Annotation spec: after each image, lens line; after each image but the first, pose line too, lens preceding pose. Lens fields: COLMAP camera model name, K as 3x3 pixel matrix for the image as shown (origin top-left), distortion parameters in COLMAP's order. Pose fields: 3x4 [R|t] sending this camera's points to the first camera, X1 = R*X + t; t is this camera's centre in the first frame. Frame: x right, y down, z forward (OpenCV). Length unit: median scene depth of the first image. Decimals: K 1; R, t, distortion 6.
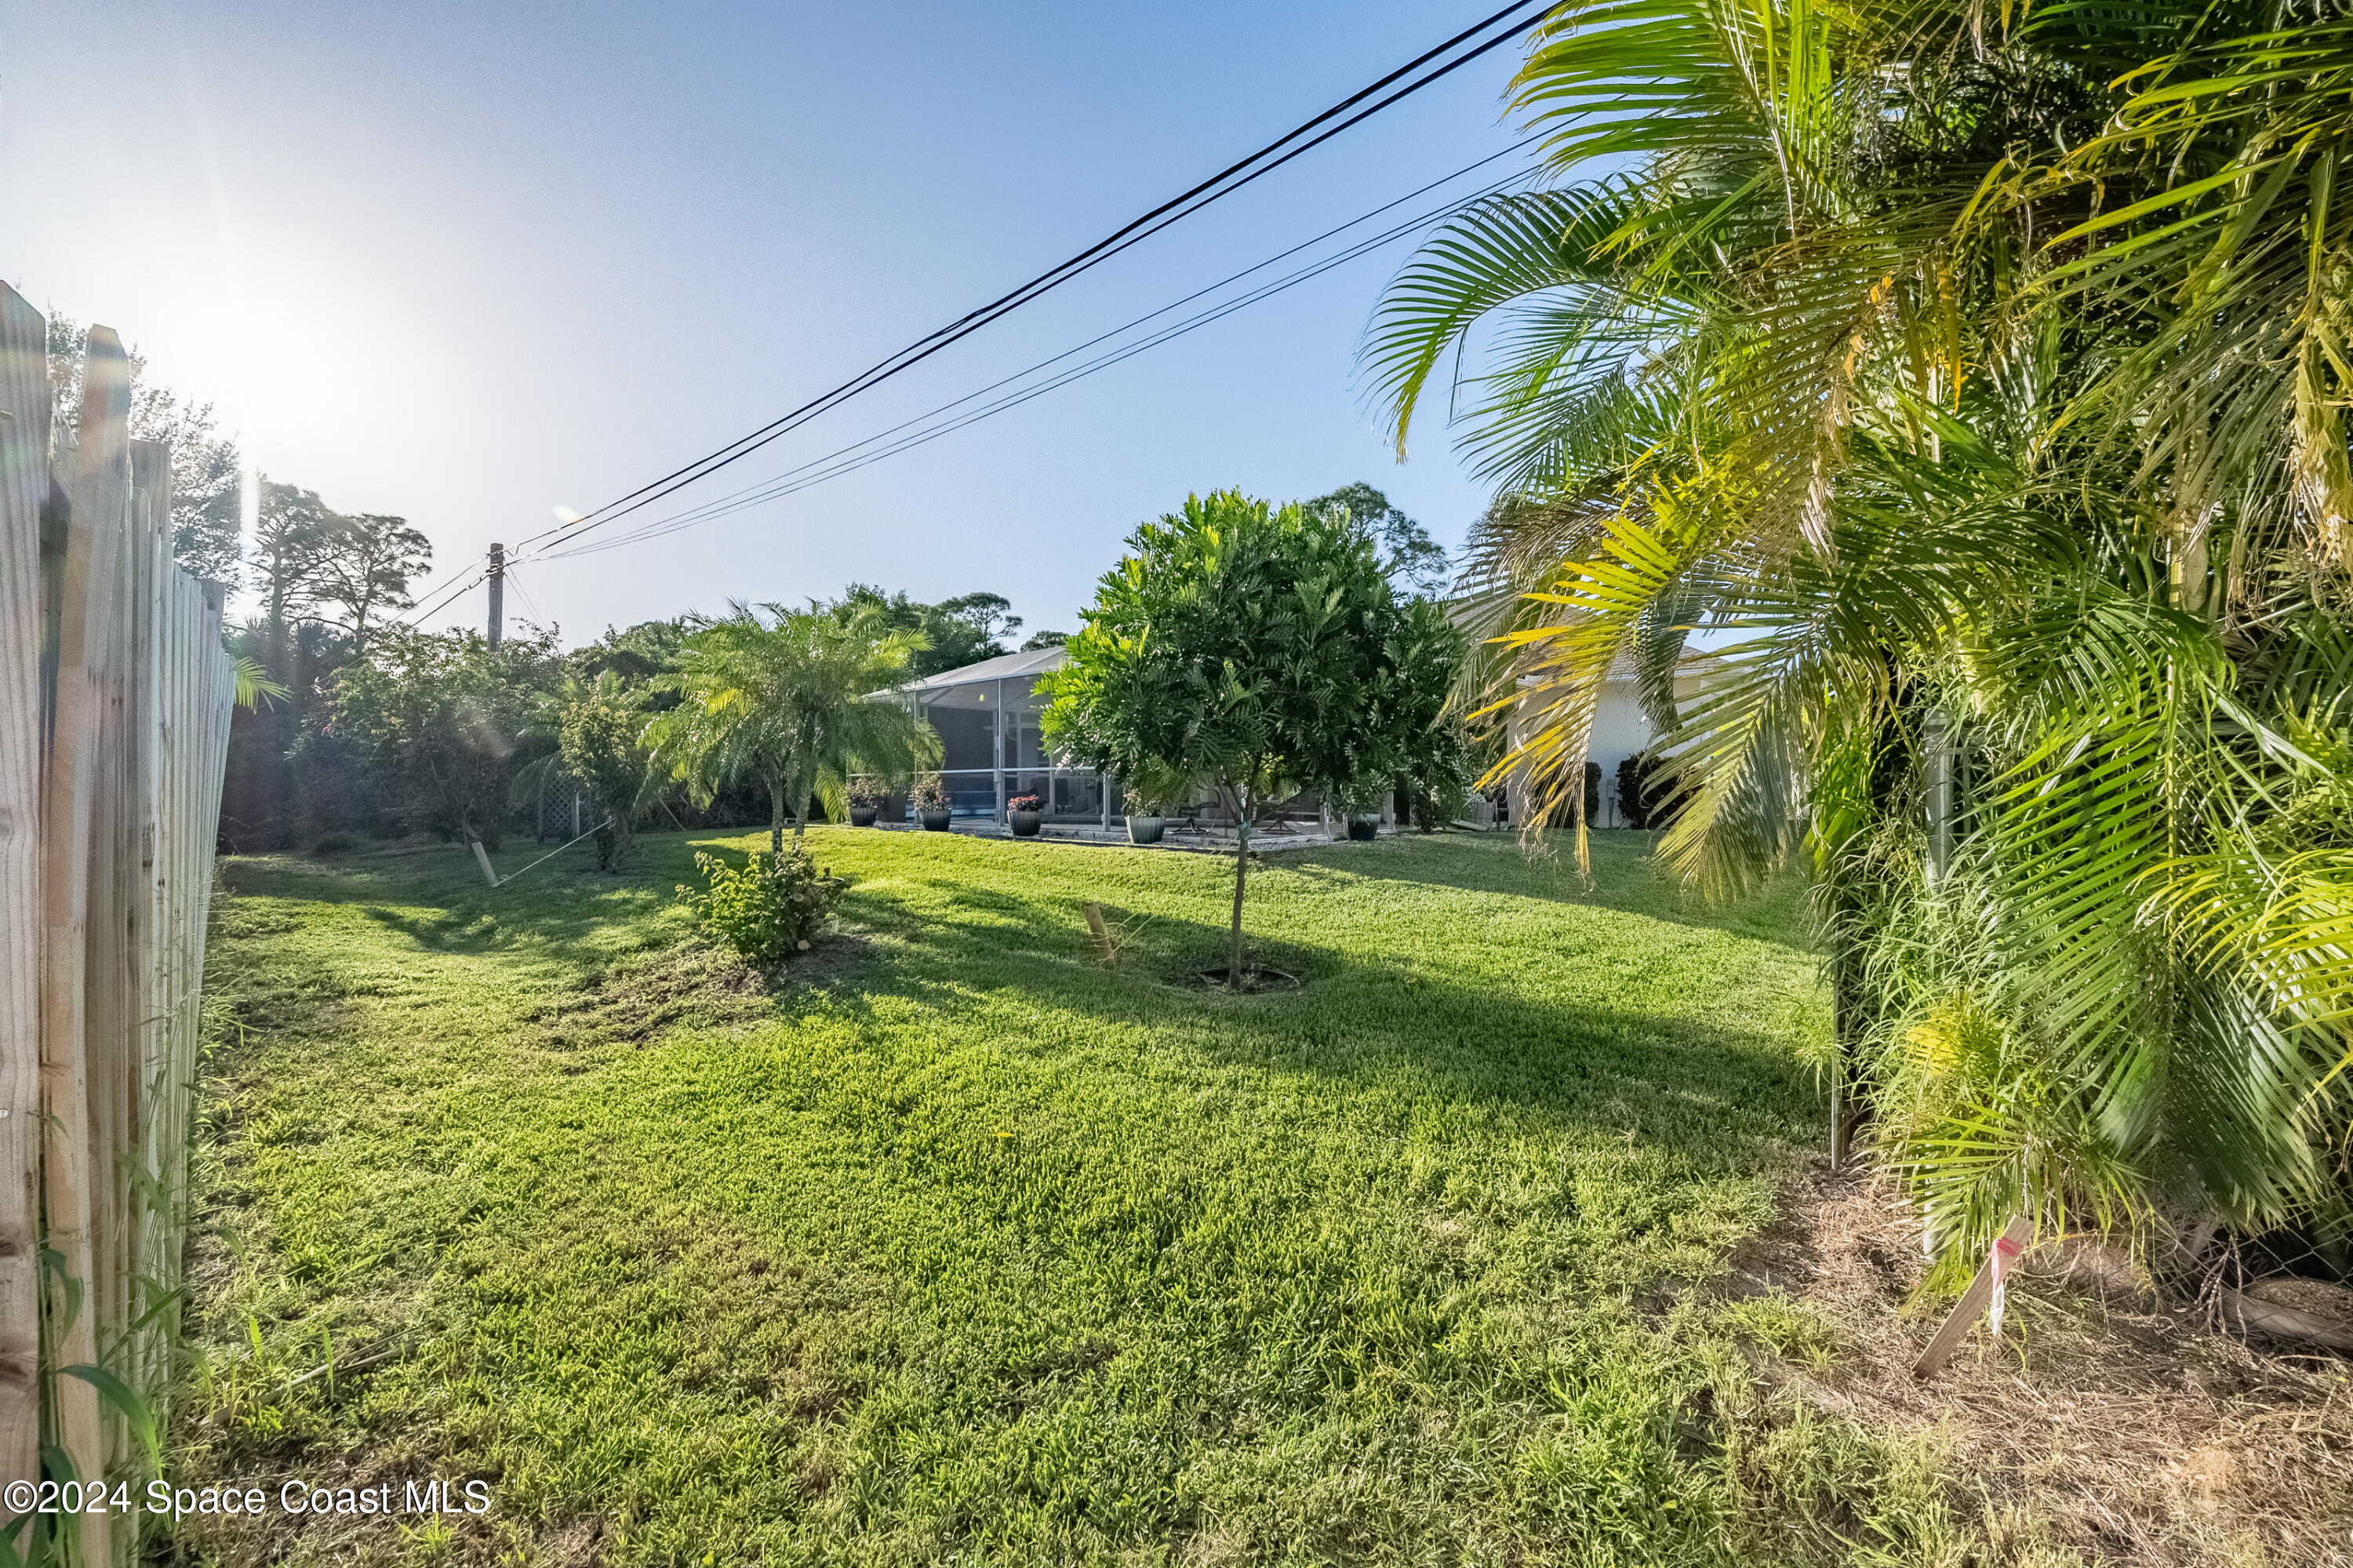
lens RADIAL K [[948.2, 0, 1176.5], [0, 948.2, 784.0], [0, 0, 1]] dist [-0.002757, -0.000605]
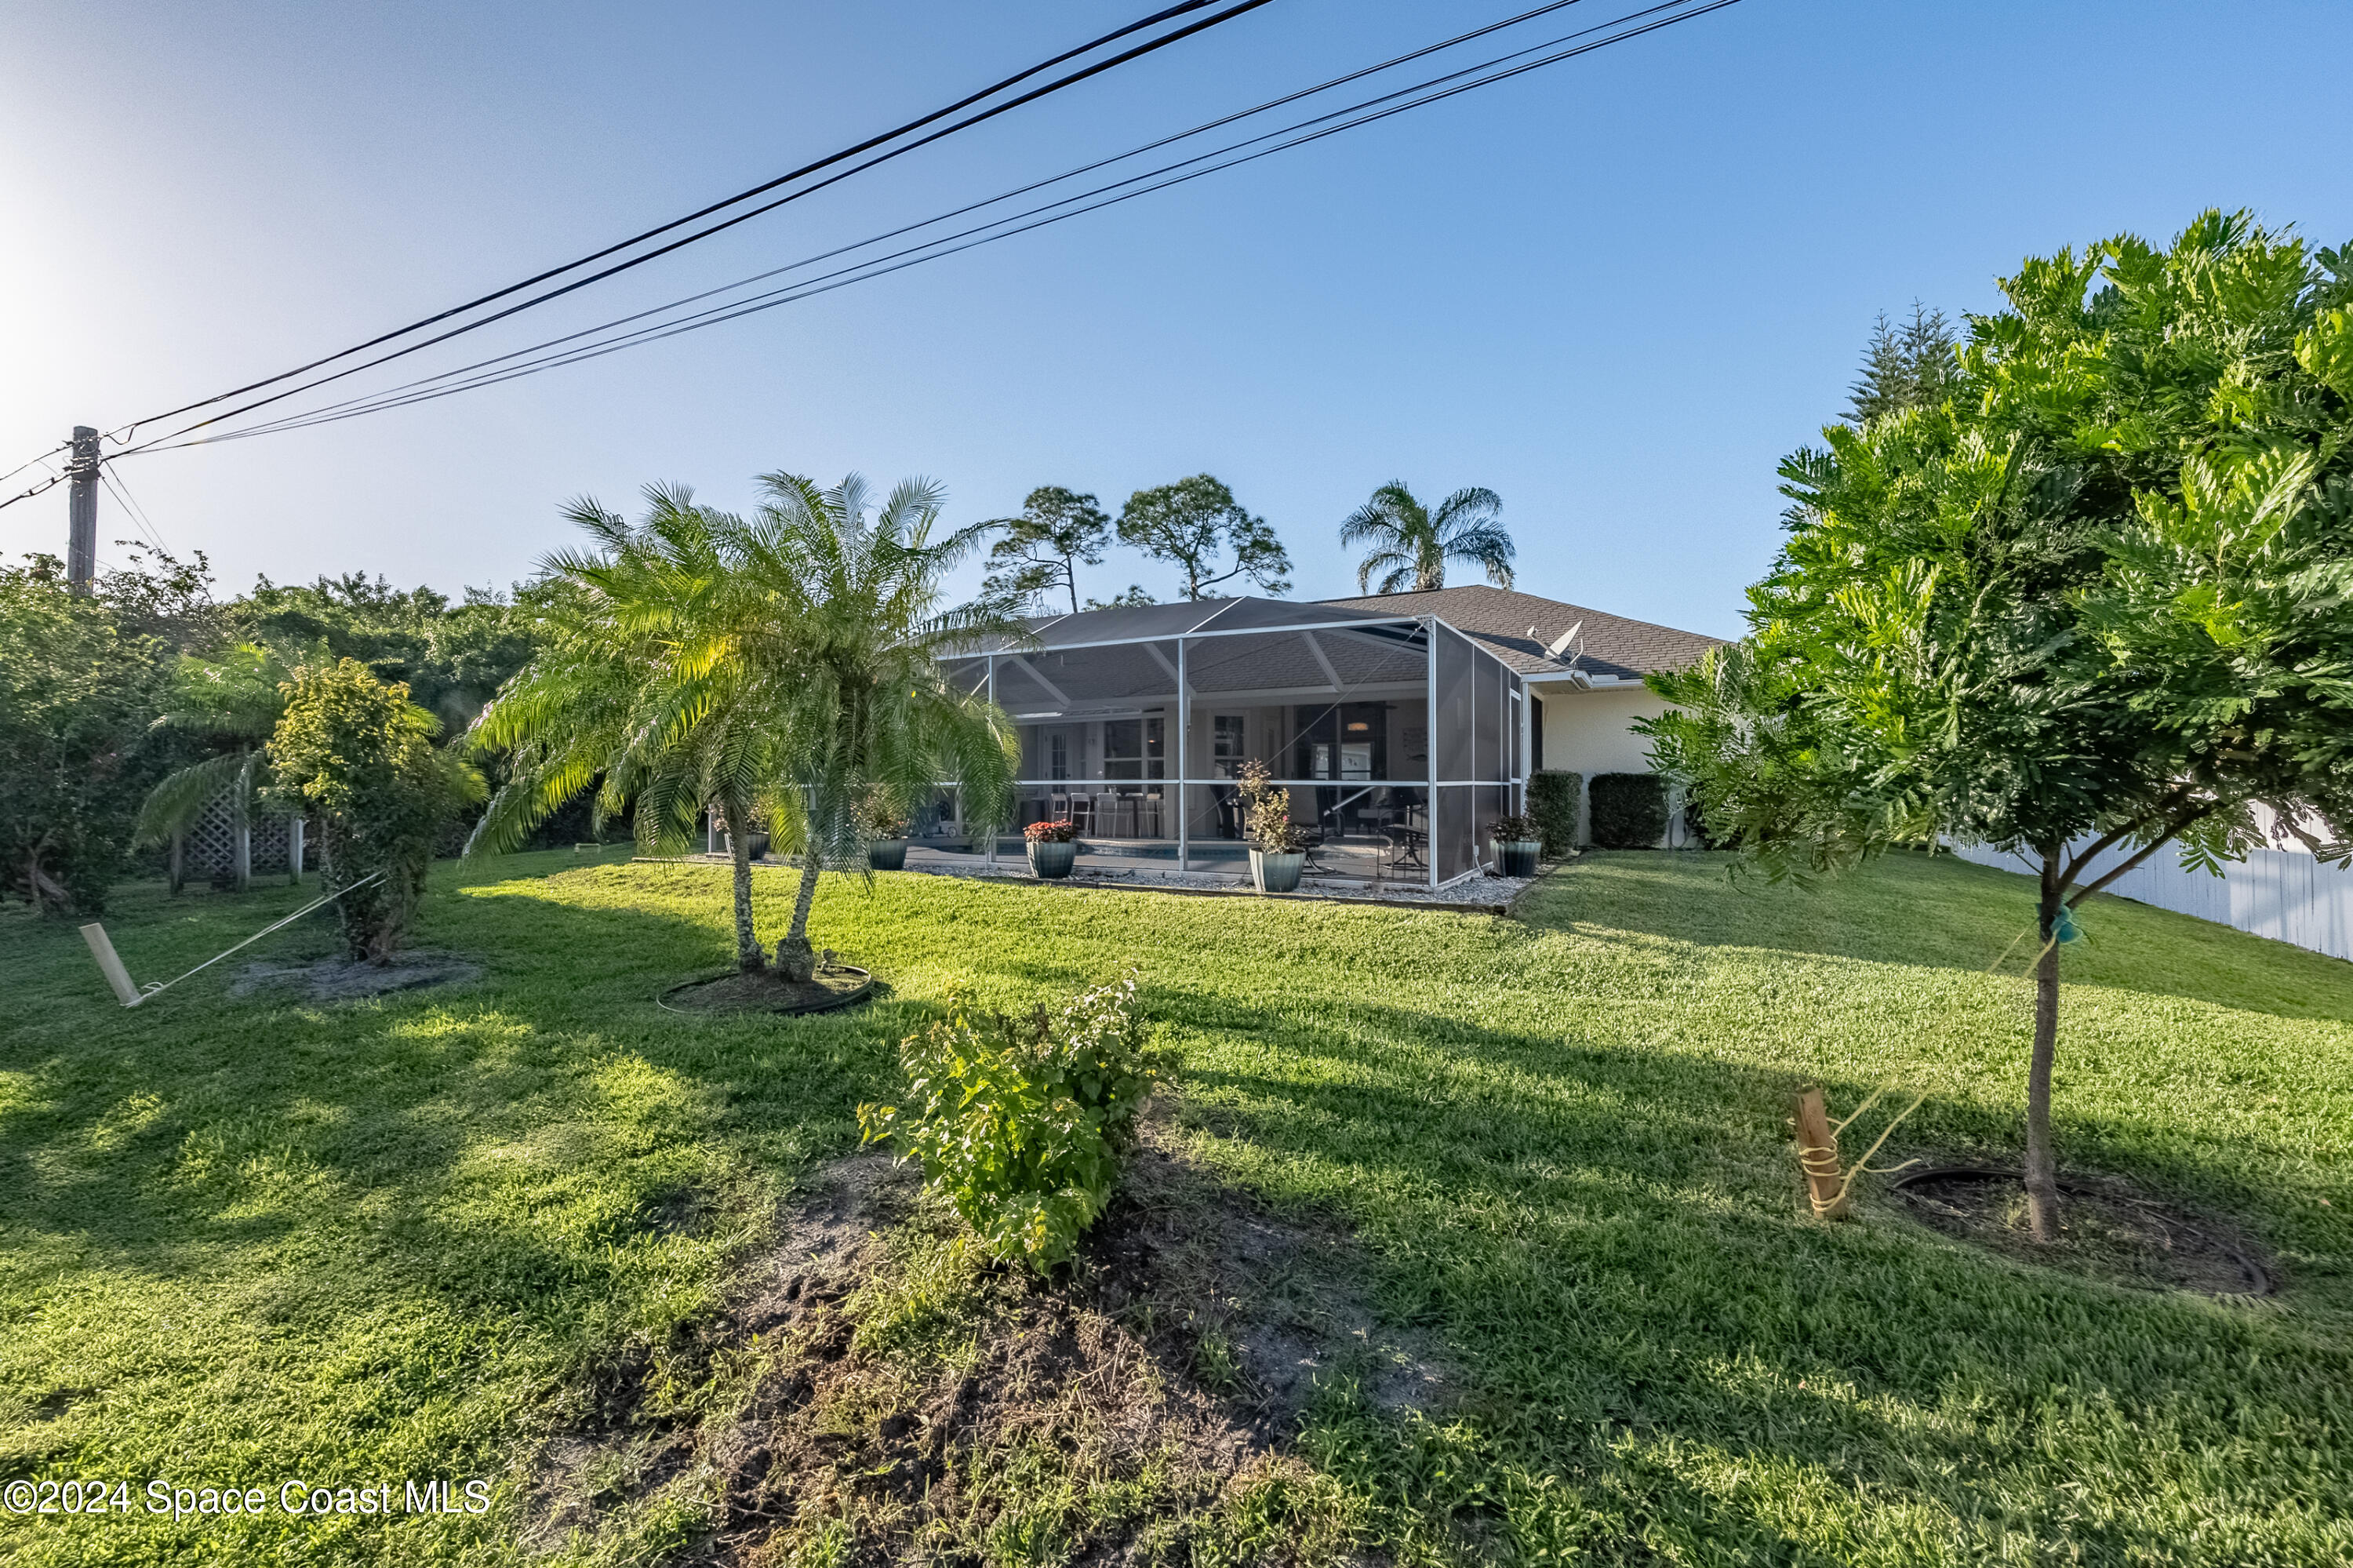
lens RADIAL K [[948.2, 0, 1176.5], [0, 948.2, 784.0], [0, 0, 1]] dist [-0.002757, -0.000605]
pose [[0.967217, 0.000010, 0.253952, -0.191139], [0.001017, 0.999992, -0.003914, -0.009411], [-0.253950, 0.004044, 0.967209, 0.225527]]
